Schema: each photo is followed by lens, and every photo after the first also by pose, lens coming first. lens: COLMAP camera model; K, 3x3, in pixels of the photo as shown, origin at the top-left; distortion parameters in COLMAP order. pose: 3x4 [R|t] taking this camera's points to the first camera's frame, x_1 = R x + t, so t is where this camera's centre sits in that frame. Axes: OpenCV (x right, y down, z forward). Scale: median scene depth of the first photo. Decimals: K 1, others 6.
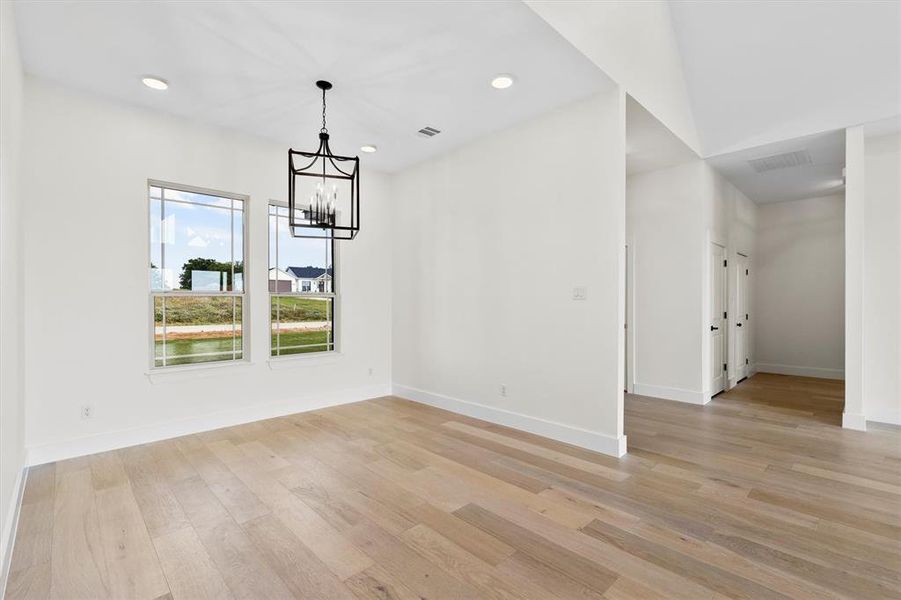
lens RADIAL K [[406.6, 0, 459.7], [0, 406.6, 297.7], [0, 0, 1]] dist [0.004070, -0.000455]
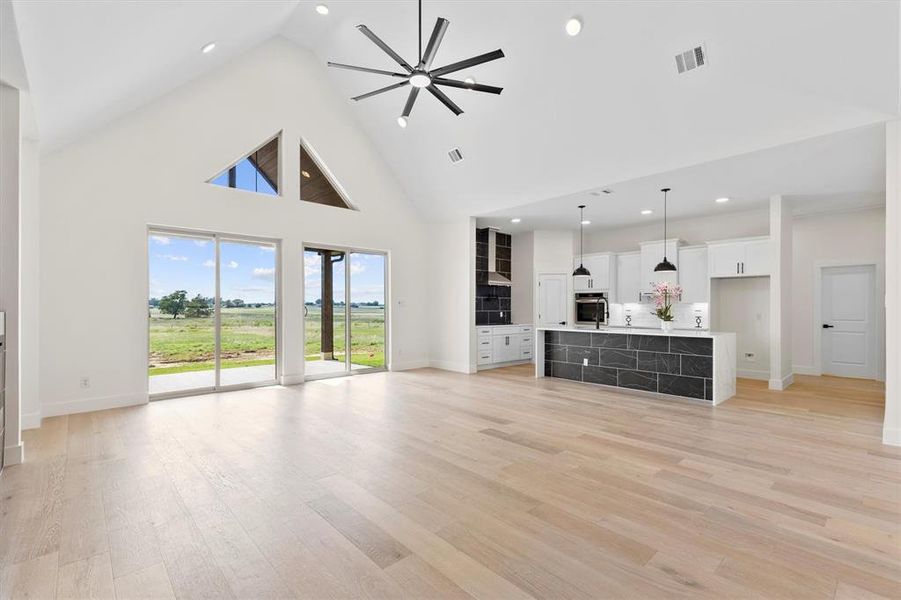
lens RADIAL K [[406.6, 0, 449.7], [0, 406.6, 305.7], [0, 0, 1]] dist [0.004070, -0.000455]
pose [[-0.999263, -0.005746, 0.037963, 1.053030], [-0.006393, 0.999836, -0.016939, 0.021446], [-0.037860, -0.017169, -0.999136, 1.769533]]
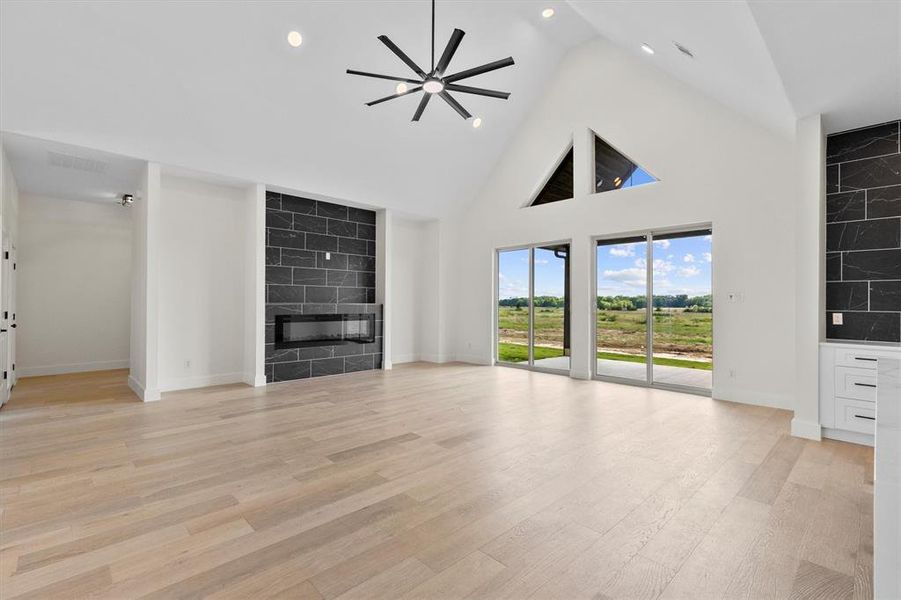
lens RADIAL K [[406.6, 0, 449.4], [0, 406.6, 300.1], [0, 0, 1]] dist [0.004070, -0.000455]
pose [[0.018375, 0.004683, 0.999820, -0.435285], [-0.015384, 0.999872, -0.004400, -0.000565], [-0.999713, -0.015301, 0.018445, 0.085106]]
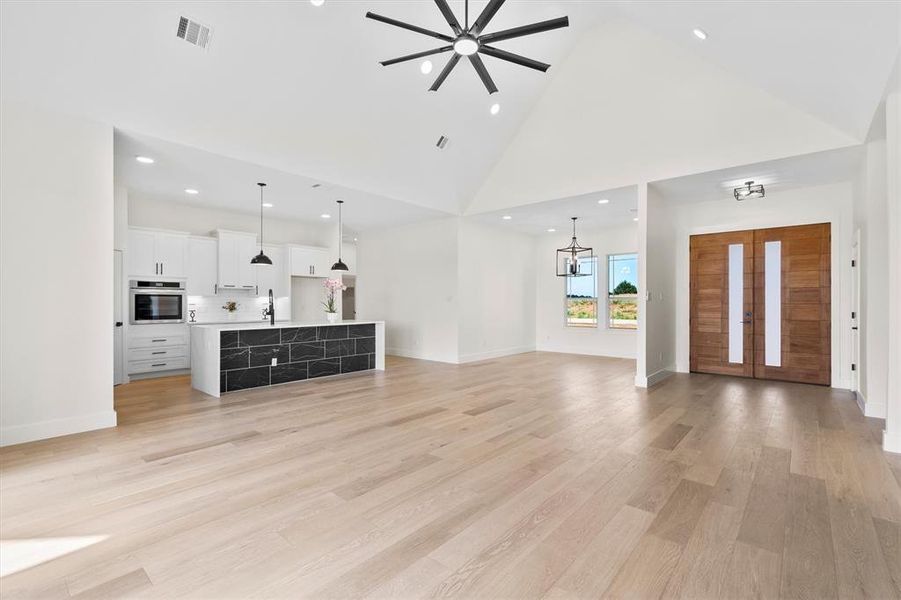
lens RADIAL K [[406.6, 0, 456.0], [0, 406.6, 301.8], [0, 0, 1]] dist [0.004070, -0.000455]
pose [[0.078980, -0.004087, -0.996868, 2.637189], [0.011513, 0.999929, -0.003187, 0.007630], [0.996810, -0.011225, 0.079021, 0.047179]]
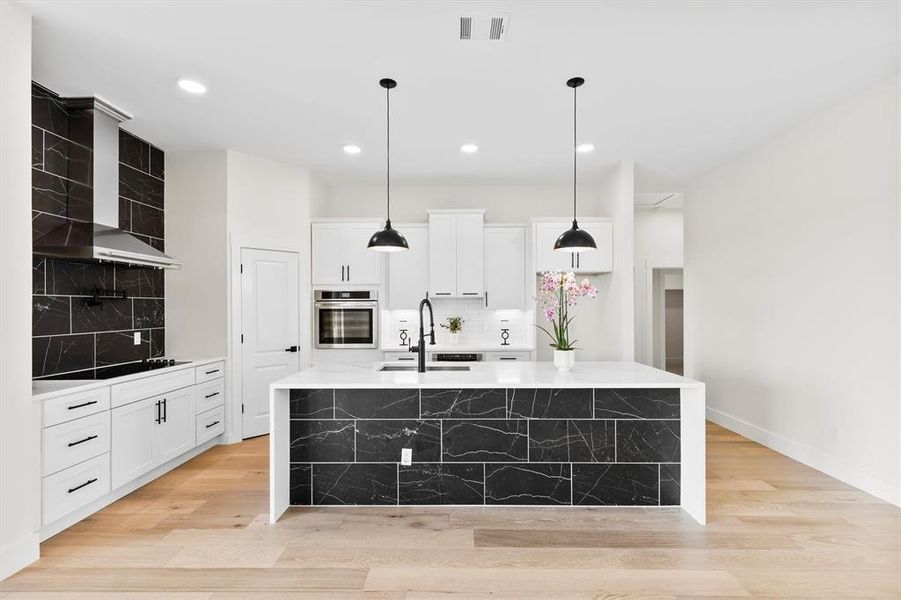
lens RADIAL K [[406.6, 0, 454.8], [0, 406.6, 307.1], [0, 0, 1]] dist [0.004070, -0.000455]
pose [[-0.712657, -0.001779, -0.701511, 0.950076], [0.008878, 0.999894, -0.011555, -0.048079], [0.701457, -0.014463, -0.712565, 0.053658]]
